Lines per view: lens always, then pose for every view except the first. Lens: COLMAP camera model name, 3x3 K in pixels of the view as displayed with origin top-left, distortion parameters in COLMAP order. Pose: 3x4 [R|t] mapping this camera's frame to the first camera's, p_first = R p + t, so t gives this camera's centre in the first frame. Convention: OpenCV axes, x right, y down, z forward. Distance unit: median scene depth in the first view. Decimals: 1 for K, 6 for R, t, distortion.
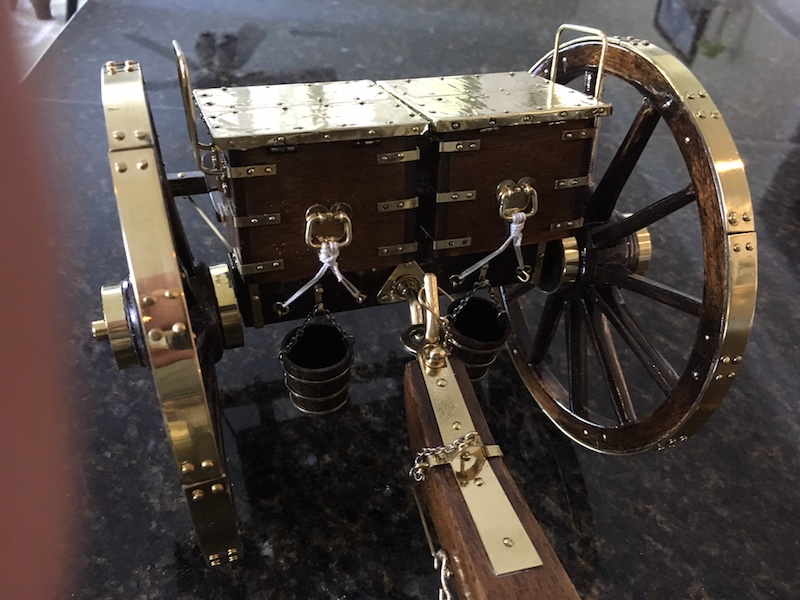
lens RADIAL K [[665.3, 0, 398.3], [0, 665.3, 294.3], [0, 0, 1]] dist [0.013375, 0.003935]
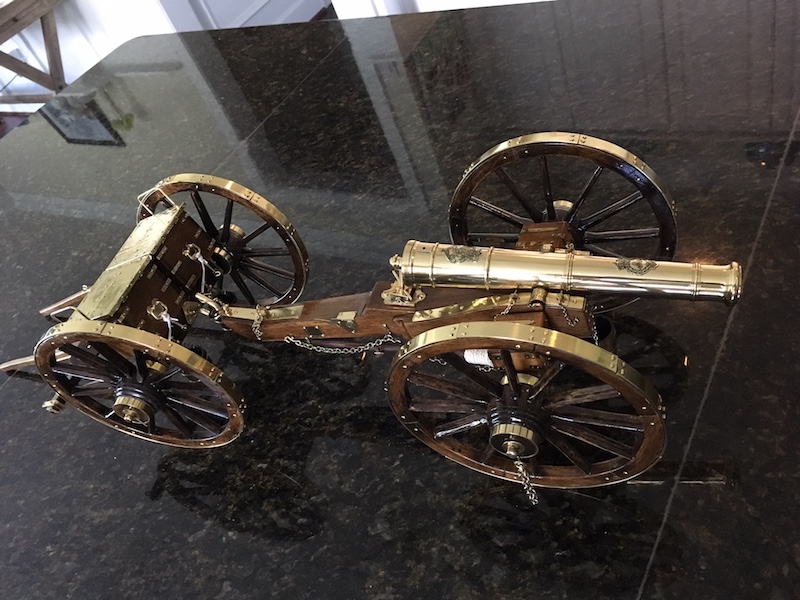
lens RADIAL K [[665.3, 0, 399.2], [0, 665.3, 304.4], [0, 0, 1]] dist [0.013375, 0.003935]
pose [[0.471793, -0.765627, 0.437295, -0.683669], [0.802042, 0.578679, 0.147850, 0.222272], [-0.366251, 0.280975, 0.887081, -1.410964]]
